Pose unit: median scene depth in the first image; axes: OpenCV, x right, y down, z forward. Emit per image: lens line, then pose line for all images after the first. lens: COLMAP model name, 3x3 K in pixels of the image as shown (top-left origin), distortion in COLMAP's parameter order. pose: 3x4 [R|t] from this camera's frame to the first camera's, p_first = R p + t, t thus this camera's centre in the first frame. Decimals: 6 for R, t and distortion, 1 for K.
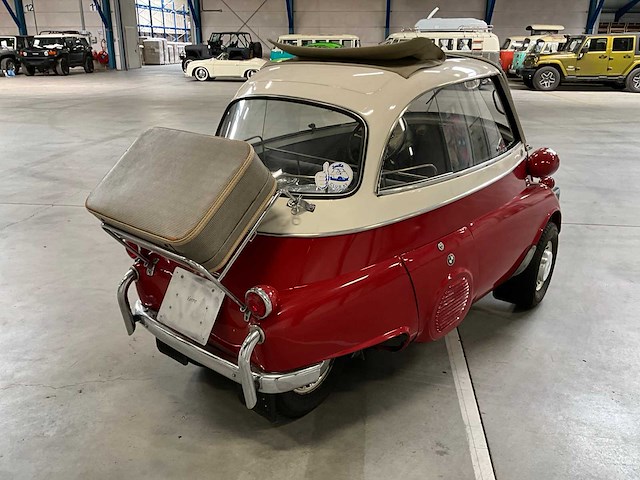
lens RADIAL K [[541.2, 0, 319.2], [0, 541.2, 239.2], [0, 0, 1]] dist [0.004244, -0.018114]
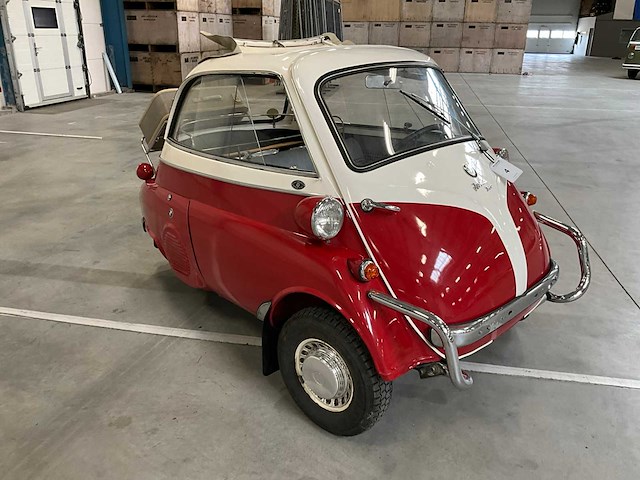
lens RADIAL K [[541.2, 0, 319.2], [0, 541.2, 239.2], [0, 0, 1]] dist [0.004244, -0.018114]
pose [[-0.099614, 0.351132, -0.931012, 0.159250], [-0.349963, 0.863521, 0.363122, -0.054916], [0.931452, 0.361992, 0.036864, 0.149279]]
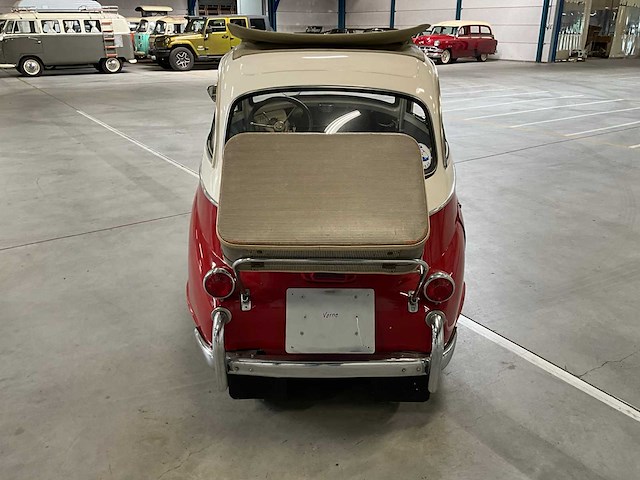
lens RADIAL K [[541.2, 0, 319.2], [0, 541.2, 239.2], [0, 0, 1]] dist [0.004244, -0.018114]
pose [[0.759107, -0.242425, 0.604141, -0.082730], [0.223465, 0.968718, 0.107934, -0.012407], [-0.611408, 0.053071, 0.789534, 0.030472]]
